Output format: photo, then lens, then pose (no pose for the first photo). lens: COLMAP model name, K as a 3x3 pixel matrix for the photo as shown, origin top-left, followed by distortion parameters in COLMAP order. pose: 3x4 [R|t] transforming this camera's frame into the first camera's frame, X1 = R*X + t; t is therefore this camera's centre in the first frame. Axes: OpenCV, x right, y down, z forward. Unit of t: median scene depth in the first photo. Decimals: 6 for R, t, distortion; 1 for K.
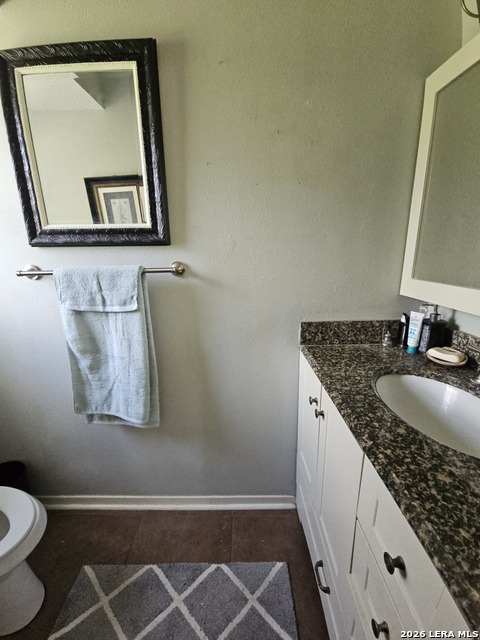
lens RADIAL K [[260.9, 0, 236.1], [0, 260.9, 319.1], [0, 0, 1]] dist [0.008595, -0.008414]
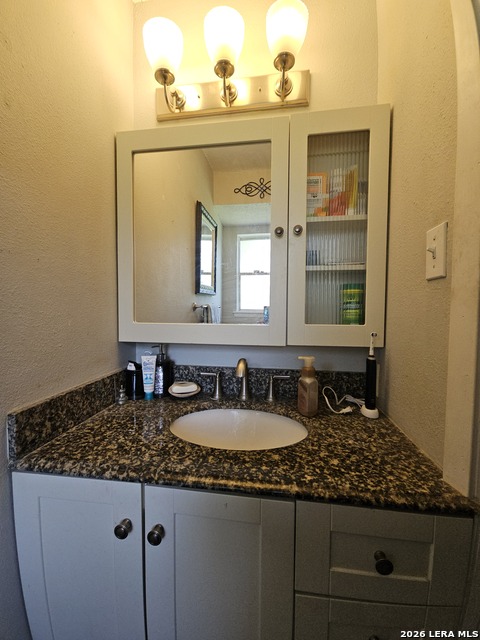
lens RADIAL K [[260.9, 0, 236.1], [0, 260.9, 319.1], [0, 0, 1]] dist [0.008595, -0.008414]
pose [[0.123754, -0.011464, 0.992247, -0.203800], [0.236223, 0.971528, -0.018237, -0.057318], [-0.963786, 0.236648, 0.122938, 0.479886]]
